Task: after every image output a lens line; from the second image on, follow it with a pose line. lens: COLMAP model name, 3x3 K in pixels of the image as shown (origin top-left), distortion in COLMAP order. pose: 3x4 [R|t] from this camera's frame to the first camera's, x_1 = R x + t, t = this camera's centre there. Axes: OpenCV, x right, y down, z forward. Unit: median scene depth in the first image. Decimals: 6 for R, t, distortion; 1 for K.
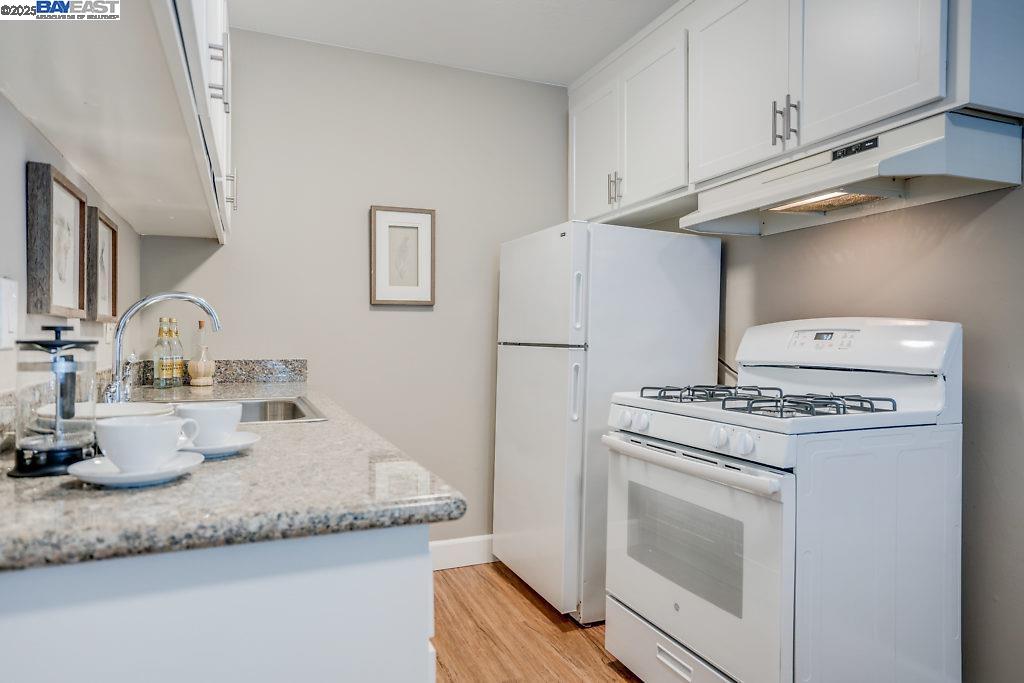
lens RADIAL K [[633.8, 0, 511.3], [0, 633.8, 341.7], [0, 0, 1]] dist [-0.003934, -0.000788]
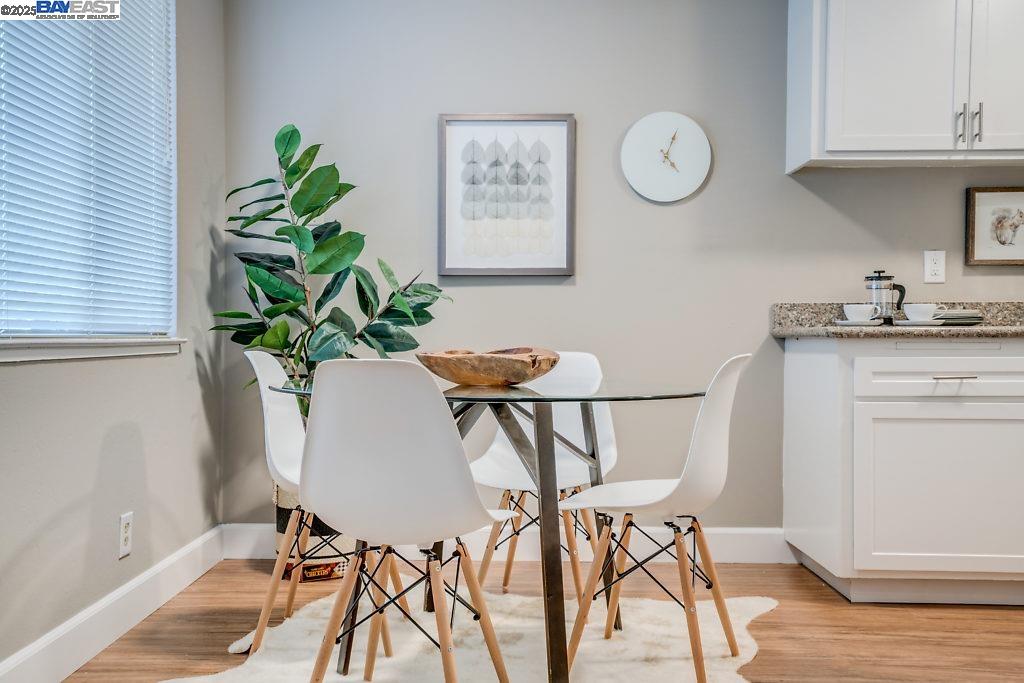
lens RADIAL K [[963.1, 0, 511.4], [0, 963.1, 340.6], [0, 0, 1]] dist [0.075299, 0.000000]
pose [[-0.397641, -0.002102, -0.917539, 1.343831], [-0.007585, 0.999971, 0.000996, 0.102192], [0.917510, 0.007356, -0.397645, 0.456889]]
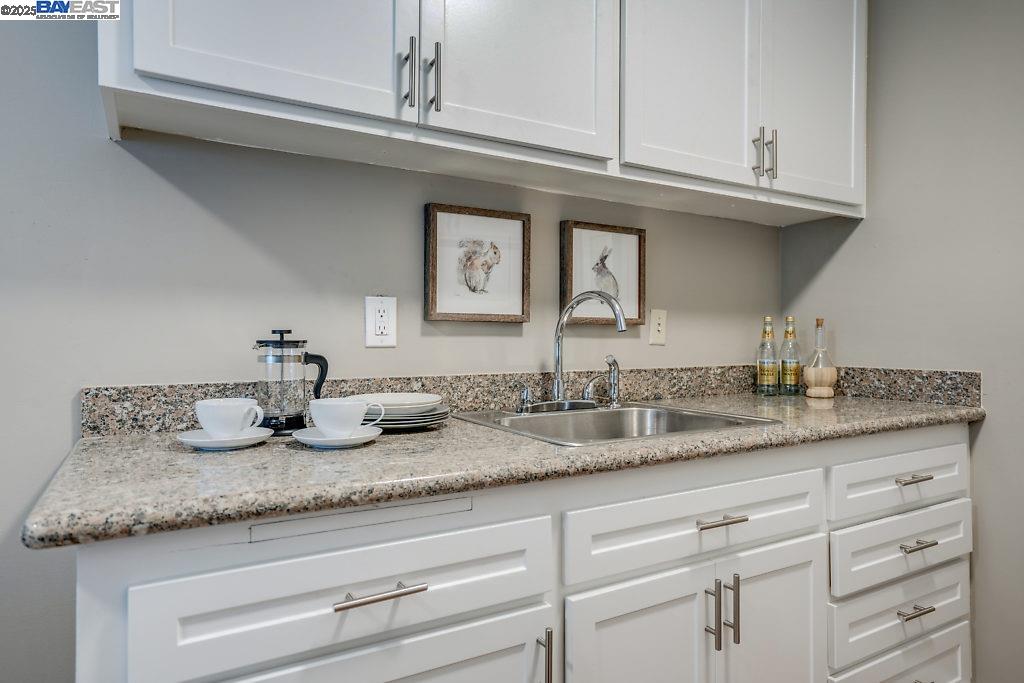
lens RADIAL K [[633.8, 0, 514.4], [0, 633.8, 339.9], [0, 0, 1]] dist [-0.003934, -0.000788]
pose [[0.123957, -0.003595, -0.992281, 0.288102], [-0.005357, 0.999976, -0.004292, 0.000134], [0.992273, 0.005847, 0.123935, 0.511256]]
